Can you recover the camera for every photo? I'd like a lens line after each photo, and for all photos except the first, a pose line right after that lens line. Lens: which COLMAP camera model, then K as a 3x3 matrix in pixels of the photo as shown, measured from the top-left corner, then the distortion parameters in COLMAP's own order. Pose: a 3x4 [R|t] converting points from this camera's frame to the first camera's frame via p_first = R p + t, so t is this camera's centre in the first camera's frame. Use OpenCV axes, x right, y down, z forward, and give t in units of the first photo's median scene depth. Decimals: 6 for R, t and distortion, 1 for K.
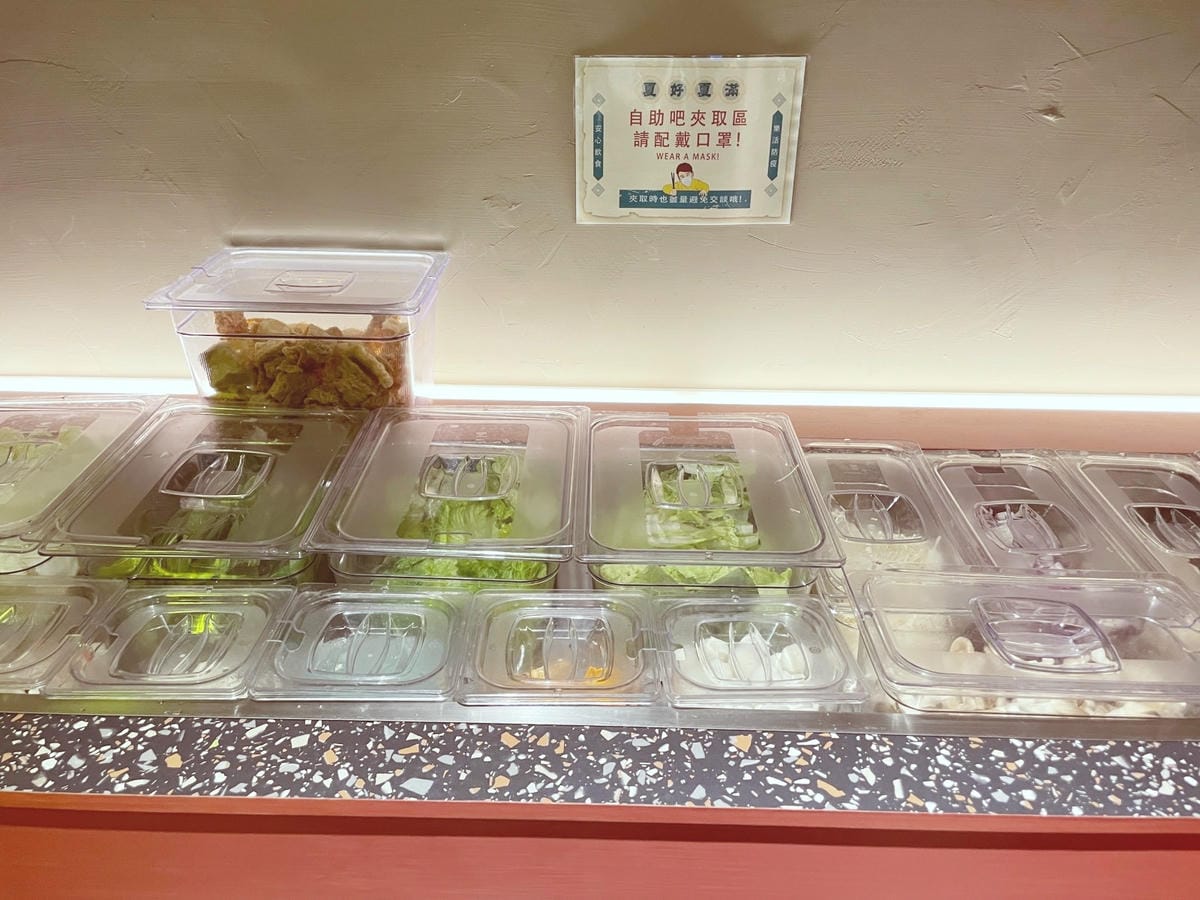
lens RADIAL K [[925.7, 0, 599.8], [0, 925.7, 449.6], [0, 0, 1]] dist [-0.004130, -0.001347]
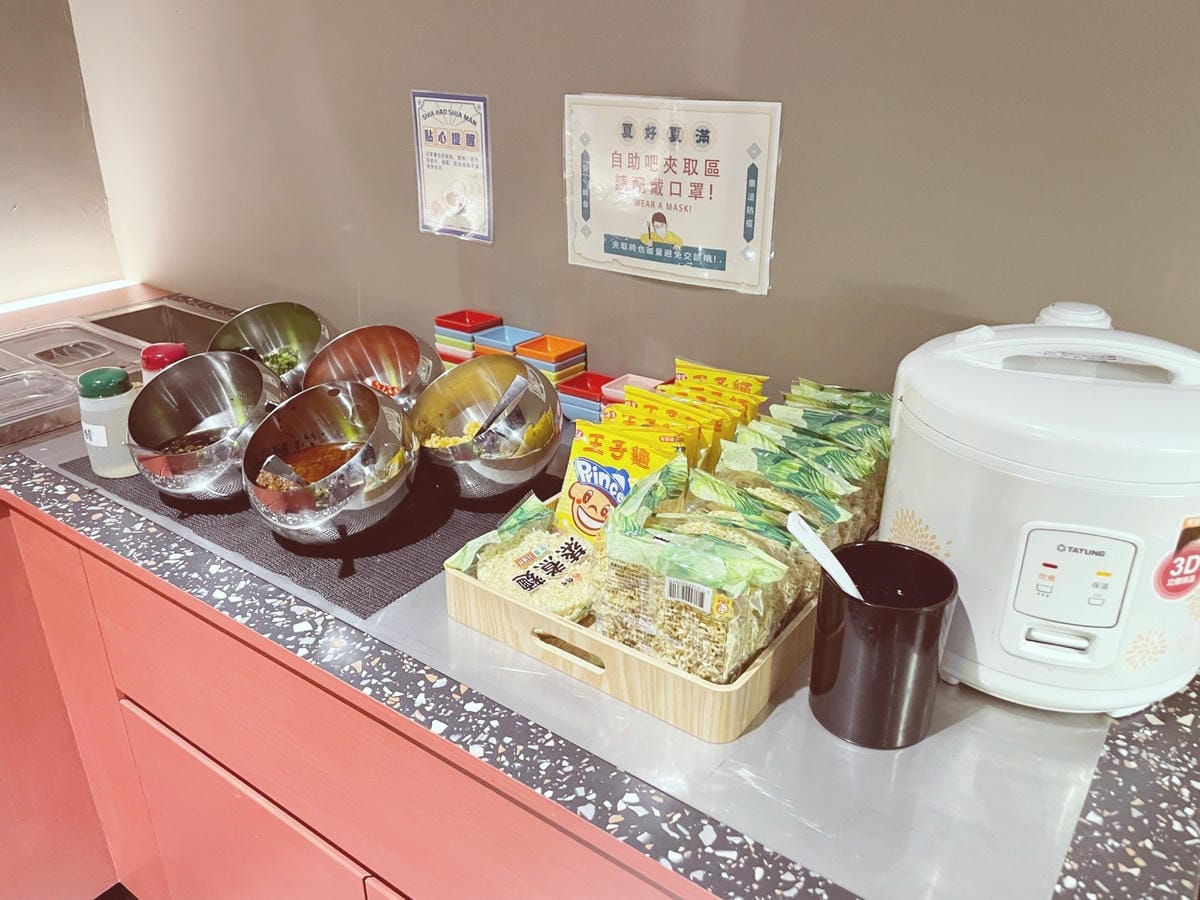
lens RADIAL K [[925.7, 0, 600.5], [0, 925.7, 449.7], [0, 0, 1]] dist [-0.004130, -0.001347]
pose [[0.813167, 0.234963, -0.532496, 0.588825], [-0.264950, 0.964038, 0.020779, -0.087832], [0.518229, 0.124188, 0.846178, 0.226512]]
